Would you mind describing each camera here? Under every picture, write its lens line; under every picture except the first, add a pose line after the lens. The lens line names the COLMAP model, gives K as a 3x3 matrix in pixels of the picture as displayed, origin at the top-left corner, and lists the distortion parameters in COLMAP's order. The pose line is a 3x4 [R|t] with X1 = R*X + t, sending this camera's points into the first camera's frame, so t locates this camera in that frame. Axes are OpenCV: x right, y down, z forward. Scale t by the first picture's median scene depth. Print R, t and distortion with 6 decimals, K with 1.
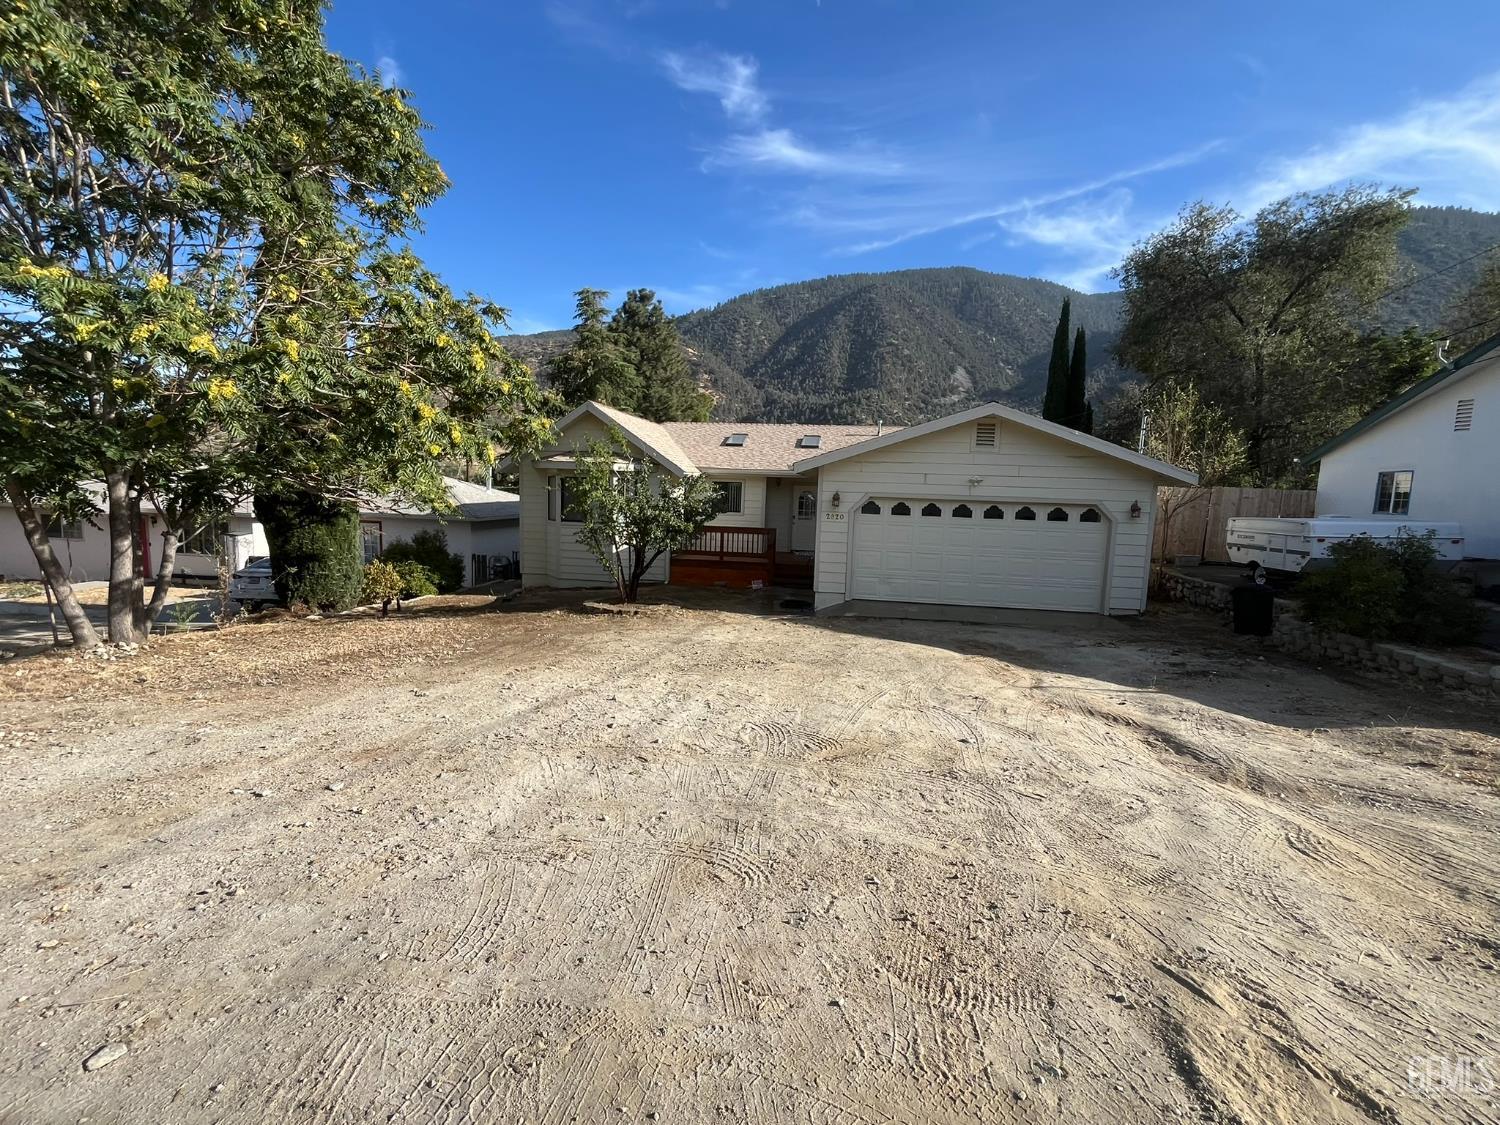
lens RADIAL K [[659.8, 0, 748.4], [0, 659.8, 559.7], [0, 0, 1]] dist [-0.003151, 0.000082]
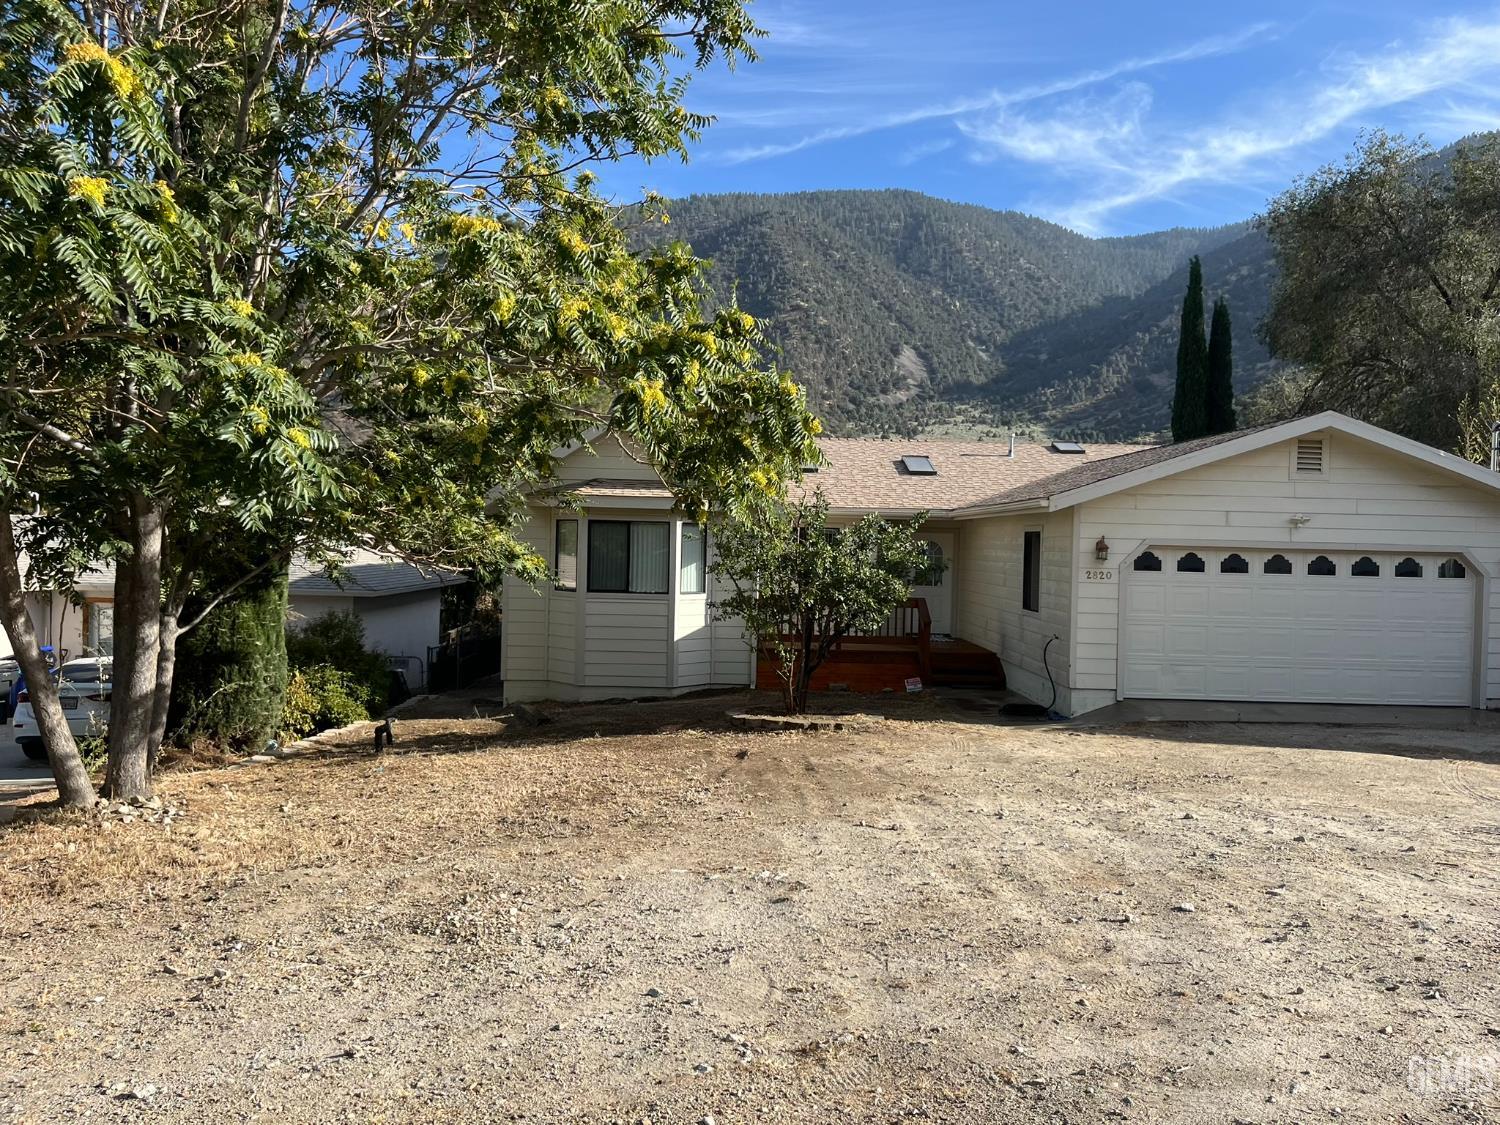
lens RADIAL K [[1123.3, 0, 745.1], [0, 1123.3, 556.7], [0, 0, 1]] dist [0.040940, -0.060785]
pose [[0.987064, -0.010594, 0.159975, -0.412648], [0.025737, 0.995344, -0.092888, 0.013855], [-0.158246, 0.095804, 0.982741, -0.078684]]
